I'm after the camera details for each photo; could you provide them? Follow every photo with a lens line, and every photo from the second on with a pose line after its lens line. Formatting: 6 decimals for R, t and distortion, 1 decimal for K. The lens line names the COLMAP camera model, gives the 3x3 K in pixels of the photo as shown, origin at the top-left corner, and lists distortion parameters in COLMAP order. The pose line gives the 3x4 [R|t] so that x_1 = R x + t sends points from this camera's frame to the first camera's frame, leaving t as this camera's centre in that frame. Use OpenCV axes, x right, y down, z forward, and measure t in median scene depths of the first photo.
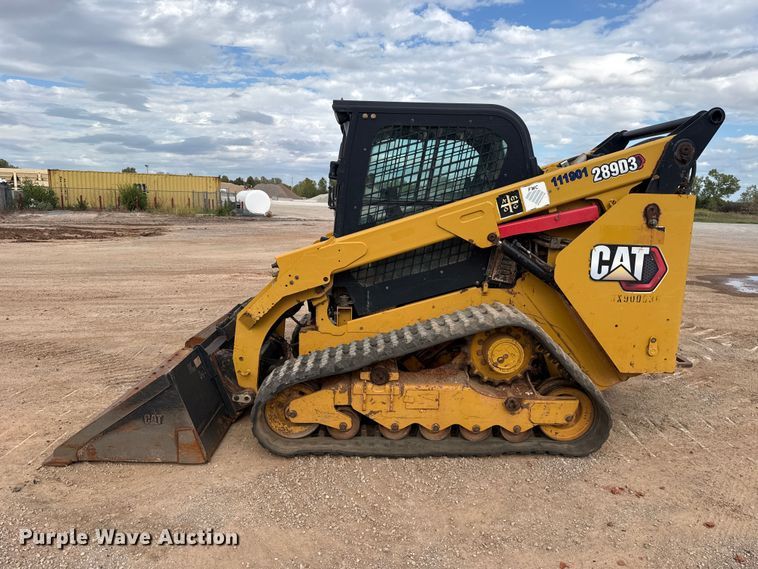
lens RADIAL K [[542.7, 0, 365.6], [0, 542.7, 281.1], [0, 0, 1]] dist [0.030001, -0.032558]
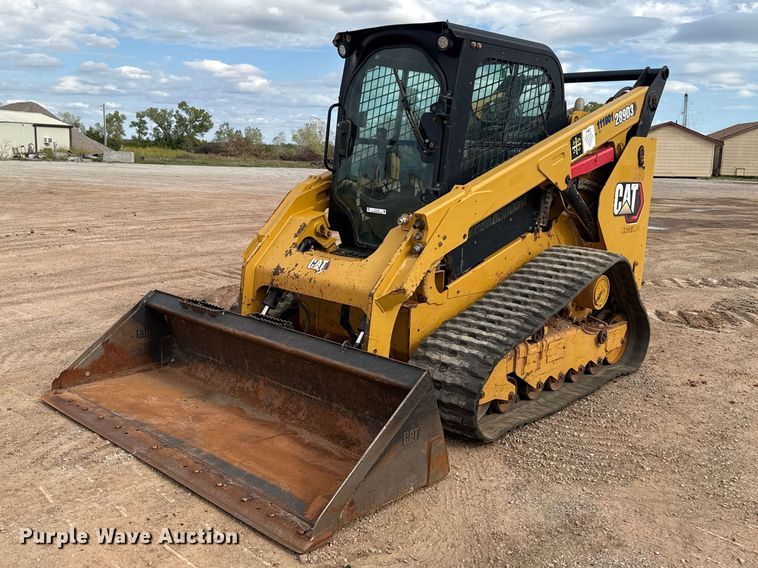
lens RADIAL K [[746.0, 0, 373.0], [0, 746.0, 287.1], [0, 0, 1]] dist [0.028795, 0.000000]
pose [[0.693247, -0.136181, 0.707717, -1.007232], [0.101536, 0.990646, 0.091163, -0.045755], [-0.713511, 0.008661, 0.700590, 0.285742]]
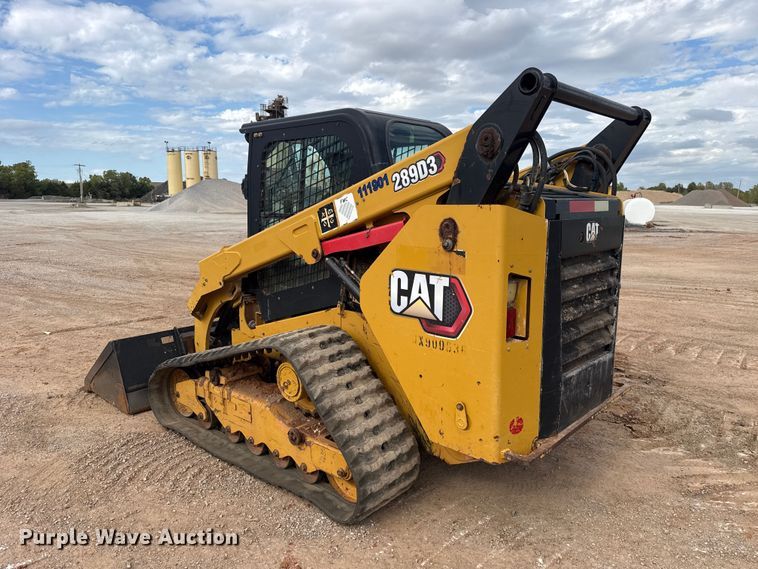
lens RADIAL K [[542.7, 0, 382.6], [0, 542.7, 277.9], [0, 0, 1]] dist [0.030001, -0.032558]
pose [[0.735809, 0.075135, -0.673008, 0.926878], [-0.091281, 0.995760, 0.011368, -0.060139], [0.671009, 0.053068, 0.739548, 0.391815]]
